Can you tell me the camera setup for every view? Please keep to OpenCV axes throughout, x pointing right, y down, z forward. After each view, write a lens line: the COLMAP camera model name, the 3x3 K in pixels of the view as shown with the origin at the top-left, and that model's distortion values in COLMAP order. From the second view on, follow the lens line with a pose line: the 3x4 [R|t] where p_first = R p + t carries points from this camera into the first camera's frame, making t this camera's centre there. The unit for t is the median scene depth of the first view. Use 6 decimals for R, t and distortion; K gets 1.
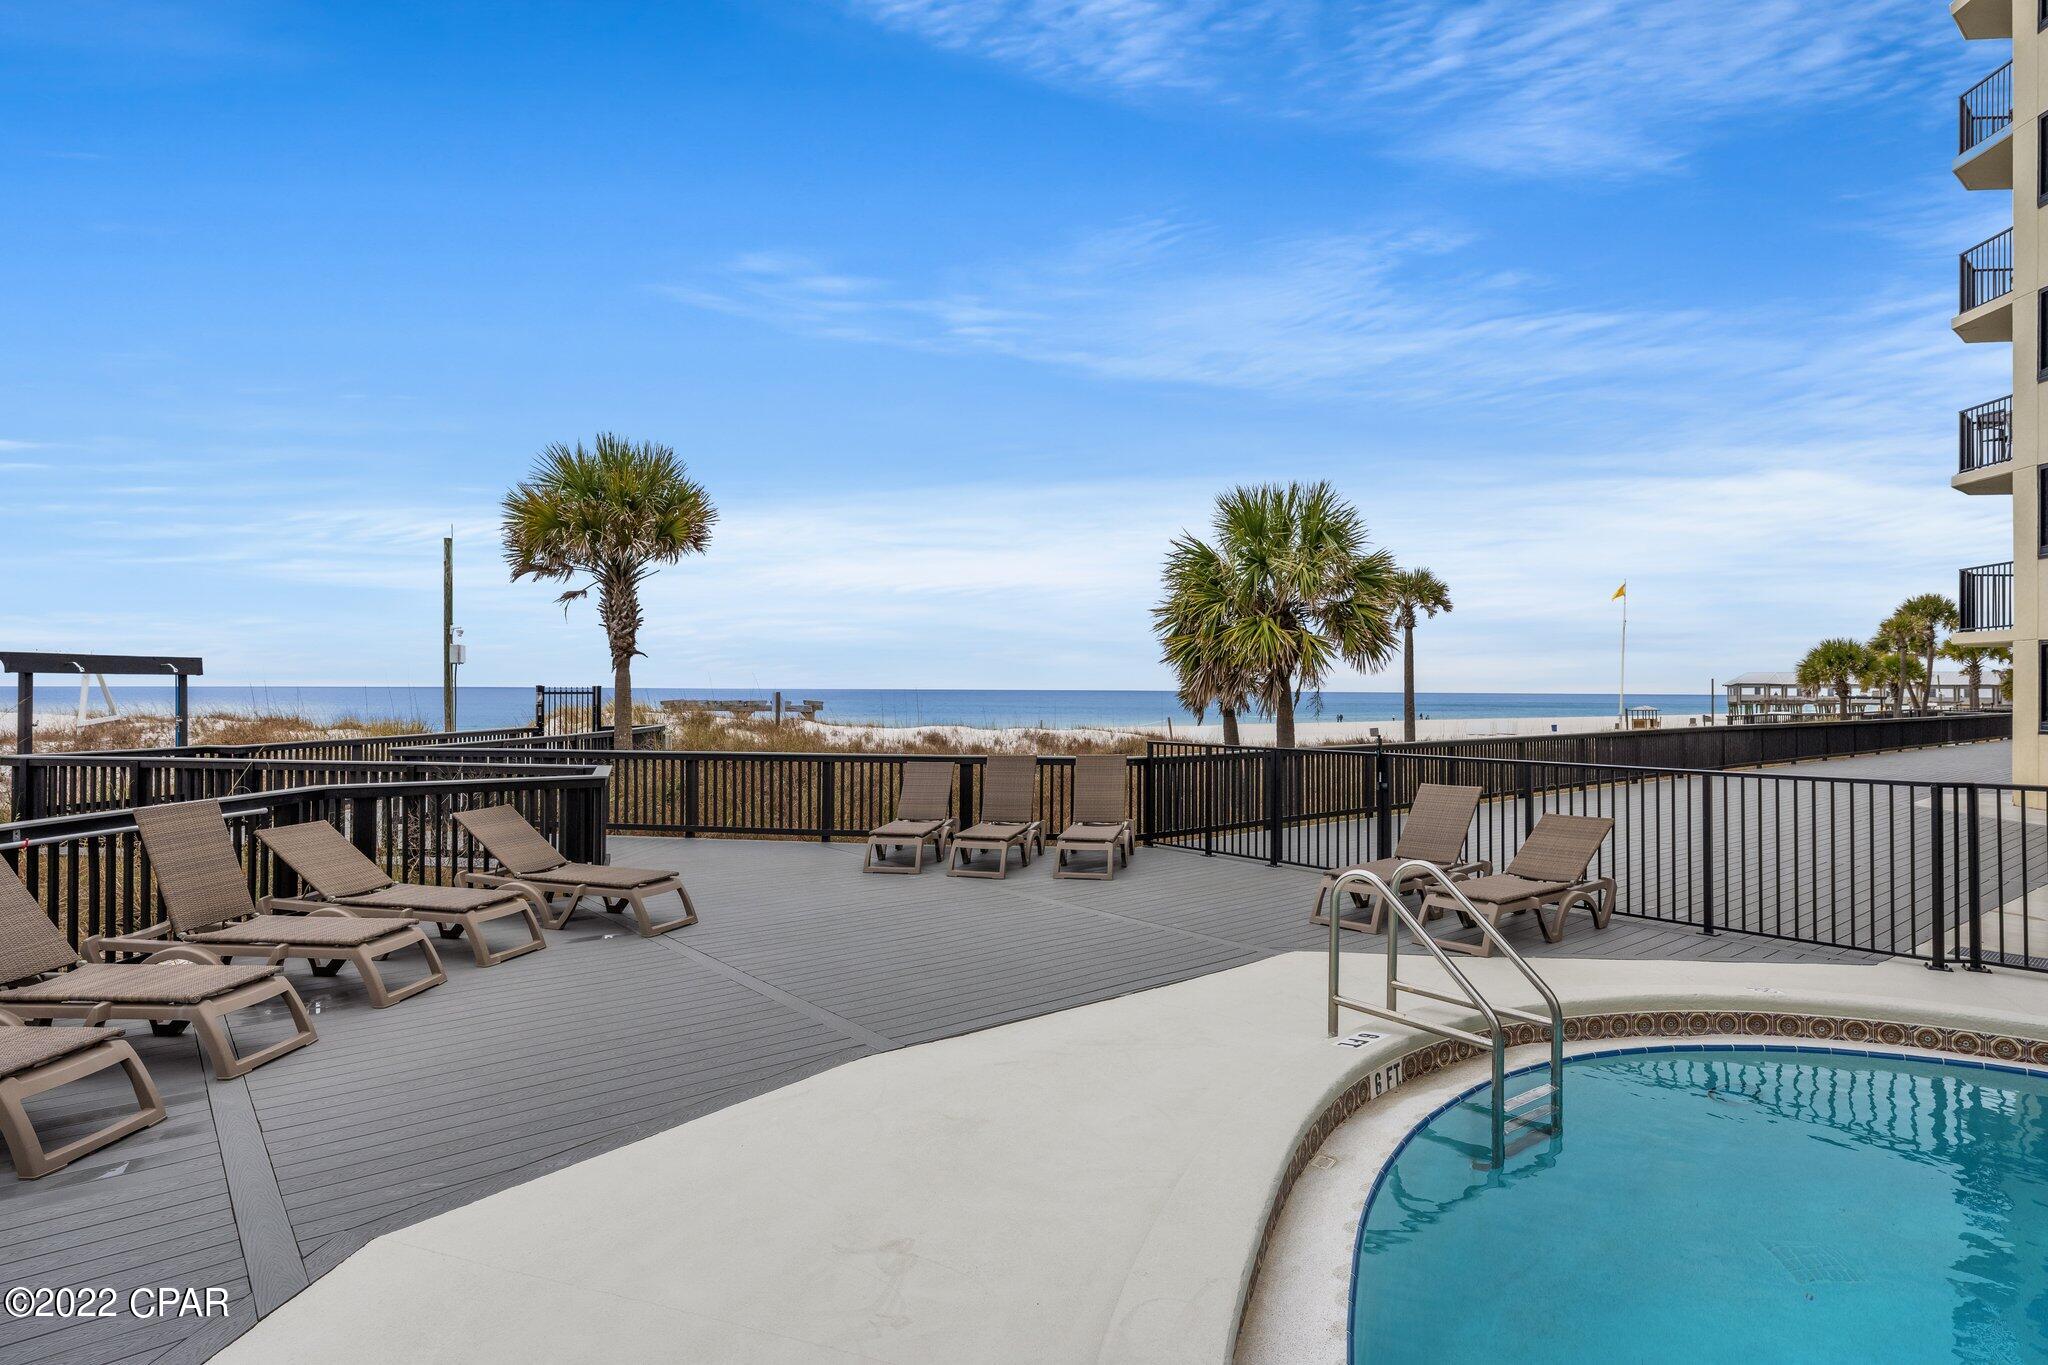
lens RADIAL K [[1083.9, 0, 1024.0], [0, 1083.9, 682.5], [0, 0, 1]] dist [0.000779, 0.000047]
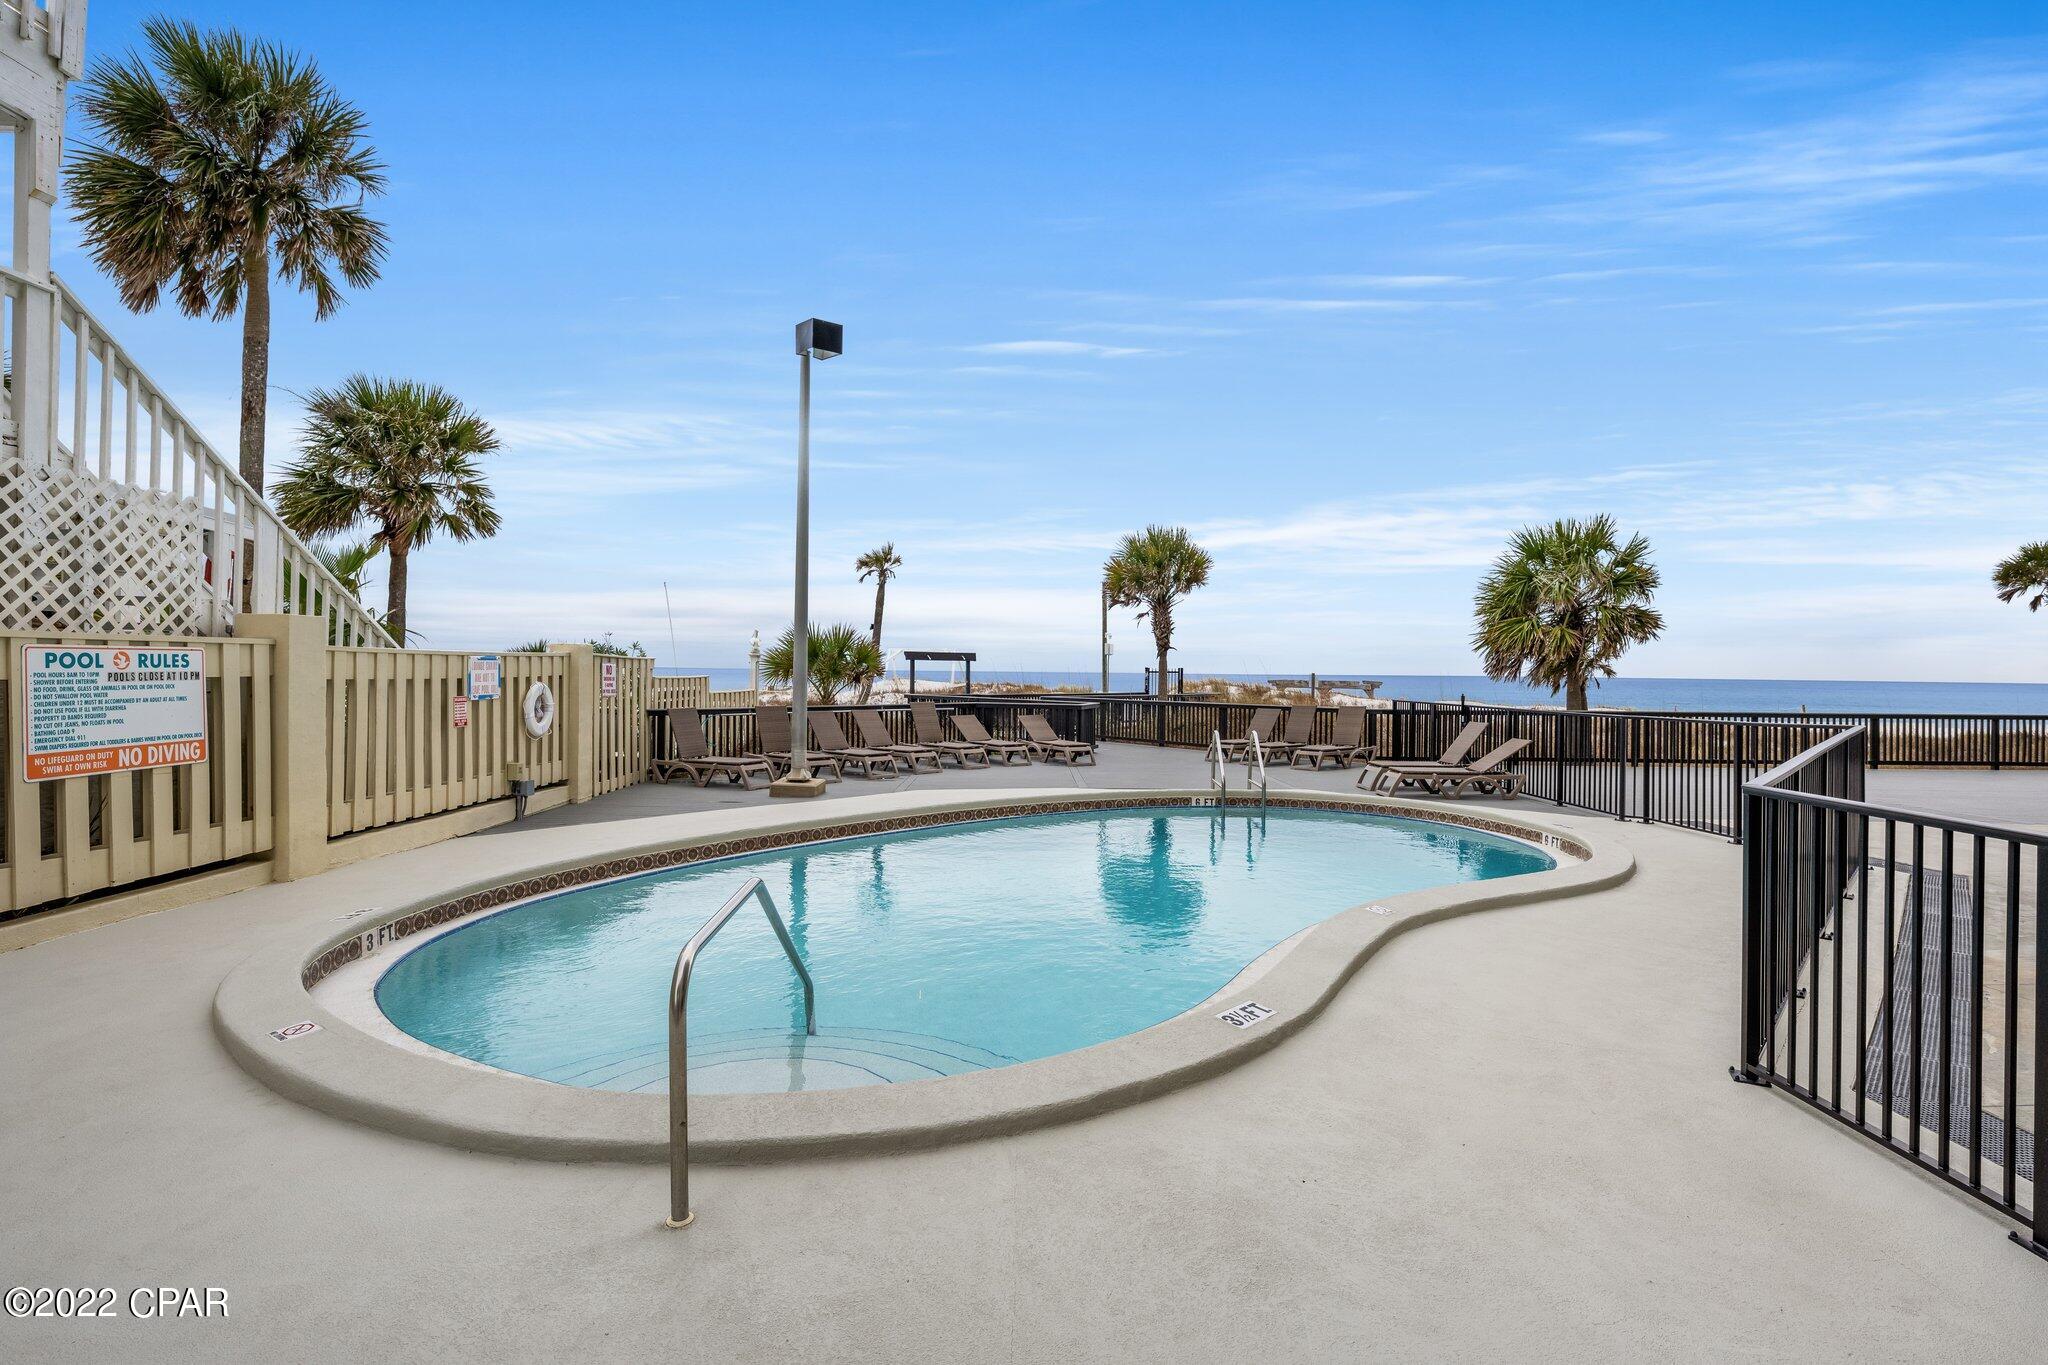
lens RADIAL K [[981.8, 0, 1024.0], [0, 981.8, 682.5], [0, 0, 1]] dist [0.004782, 0.000993]
pose [[0.766197, 0.010201, -0.642525, 0.479903], [-0.001728, 0.999903, 0.013814, 0.006853], [0.642604, -0.009474, 0.766140, -0.362560]]
